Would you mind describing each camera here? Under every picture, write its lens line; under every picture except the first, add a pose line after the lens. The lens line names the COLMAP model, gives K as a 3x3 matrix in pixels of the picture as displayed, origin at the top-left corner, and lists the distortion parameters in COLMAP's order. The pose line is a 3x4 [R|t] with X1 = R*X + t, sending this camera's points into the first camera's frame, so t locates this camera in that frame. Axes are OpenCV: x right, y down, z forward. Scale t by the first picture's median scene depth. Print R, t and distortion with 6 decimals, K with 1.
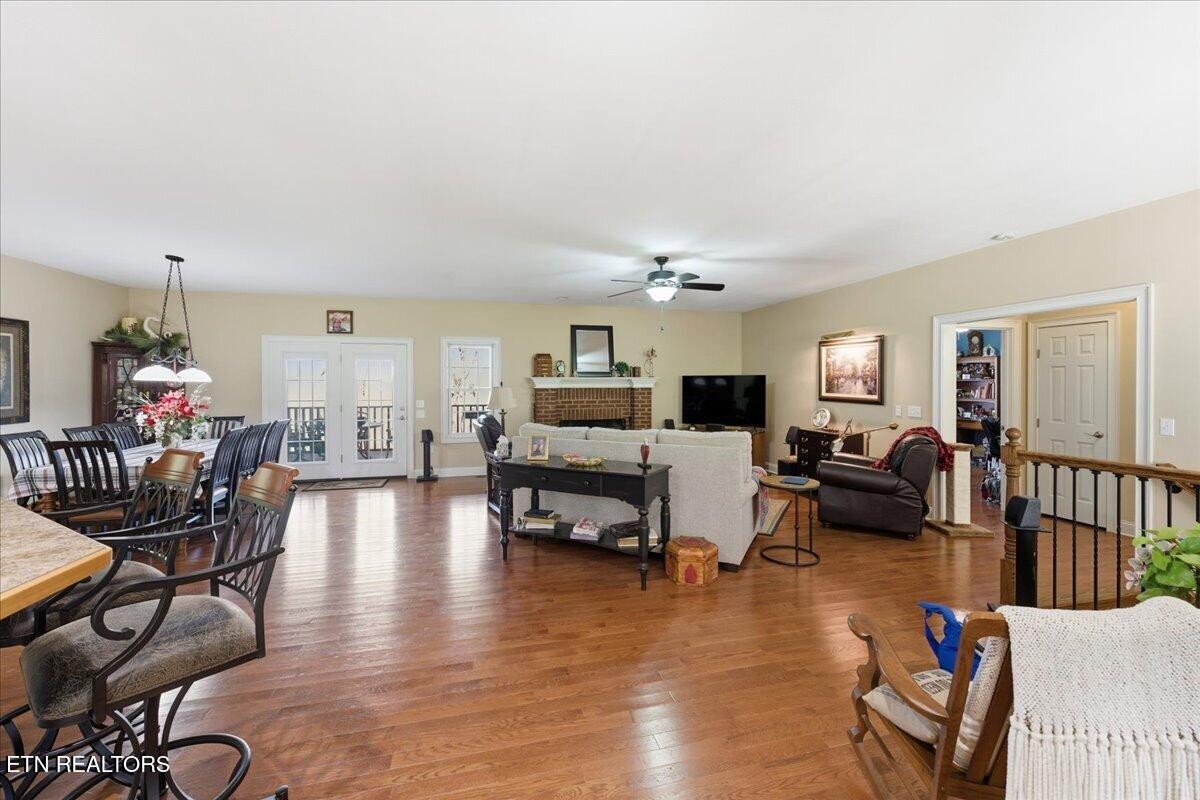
lens RADIAL K [[493.7, 0, 609.7], [0, 493.7, 392.8], [0, 0, 1]] dist [-0.002295, 0.000161]
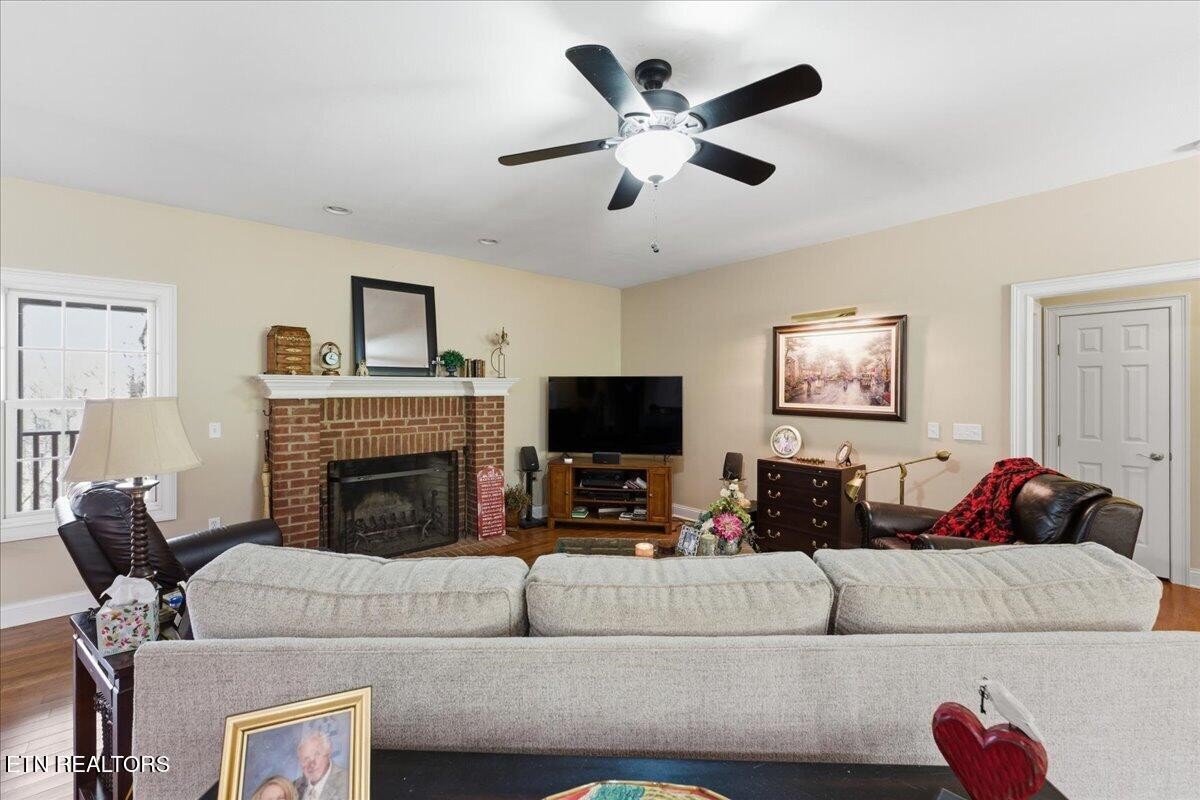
lens RADIAL K [[493.7, 0, 606.9], [0, 493.7, 388.5], [0, 0, 1]] dist [-0.002295, 0.000161]
pose [[0.901064, 0.001388, 0.433683, -0.065958], [0.007671, 0.999787, -0.019137, -0.007300], [-0.433618, 0.020570, 0.900862, 0.441756]]
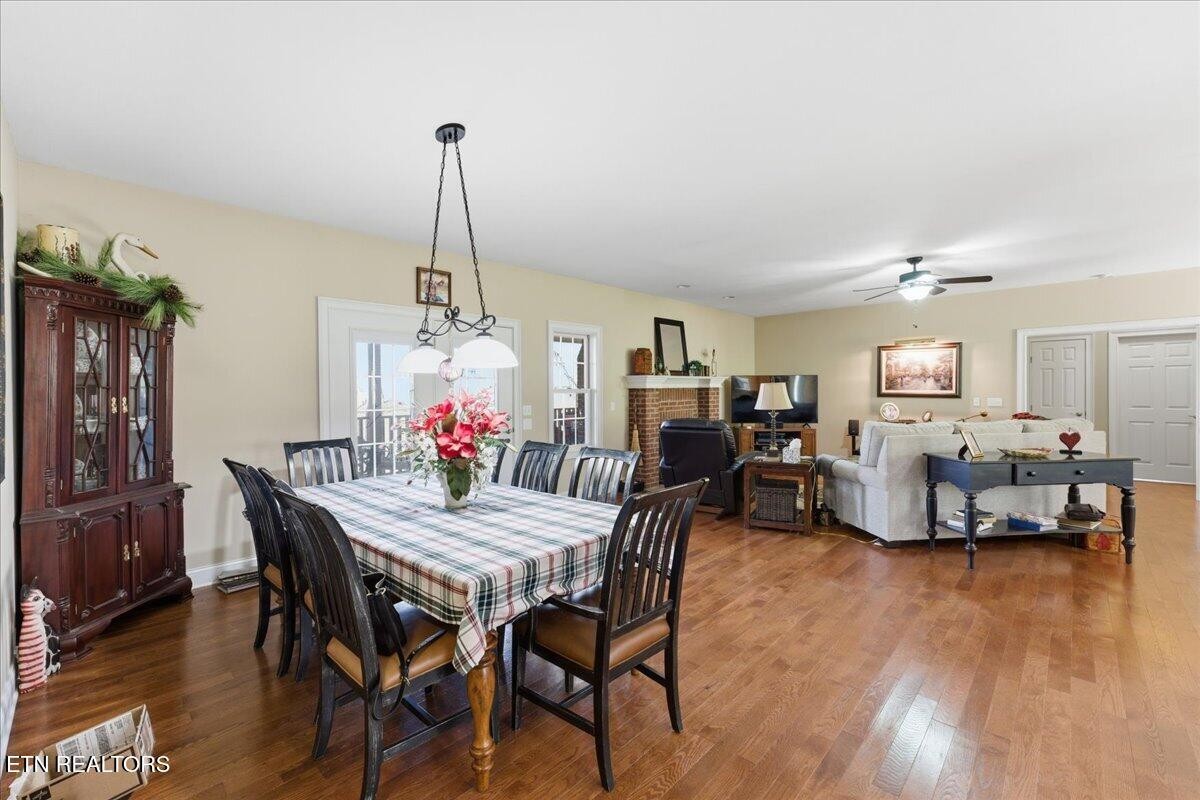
lens RADIAL K [[493.7, 0, 612.2], [0, 493.7, 392.4], [0, 0, 1]] dist [-0.002295, 0.000161]
pose [[0.850697, -0.008522, 0.525587, -0.653864], [0.017512, 0.999773, -0.012134, 0.007806], [-0.525365, 0.019526, 0.850653, 0.303430]]
